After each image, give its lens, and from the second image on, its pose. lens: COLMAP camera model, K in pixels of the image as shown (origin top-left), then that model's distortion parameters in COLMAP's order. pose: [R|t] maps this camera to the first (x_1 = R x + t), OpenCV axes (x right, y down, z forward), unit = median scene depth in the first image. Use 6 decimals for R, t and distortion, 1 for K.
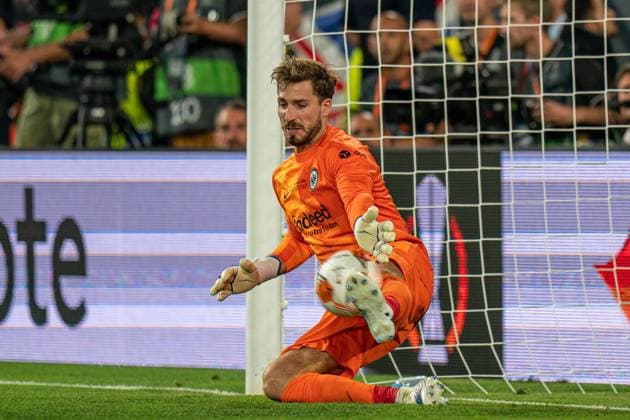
lens RADIAL K [[4402.3, 0, 315.0], [0, 4402.3, 210.0], [0, 0, 1]] dist [-0.155419, -22.531662]
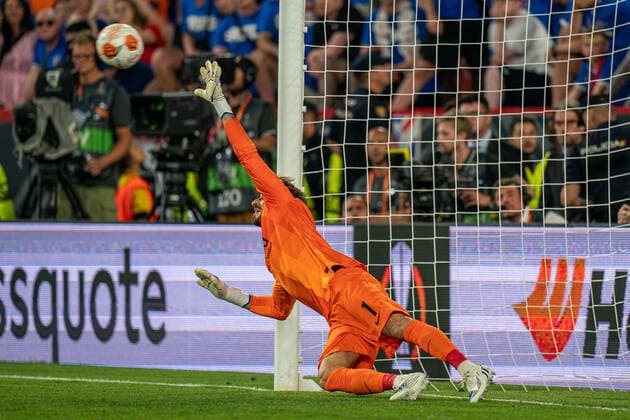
lens RADIAL K [[4402.3, 0, 315.0], [0, 4402.3, 210.0], [0, 0, 1]] dist [-0.155419, -22.531662]
pose [[0.999723, 0.005913, -0.022788, 0.030952], [-0.006309, 0.999829, -0.017366, 0.007083], [0.022682, 0.017505, 0.999589, -0.465866]]
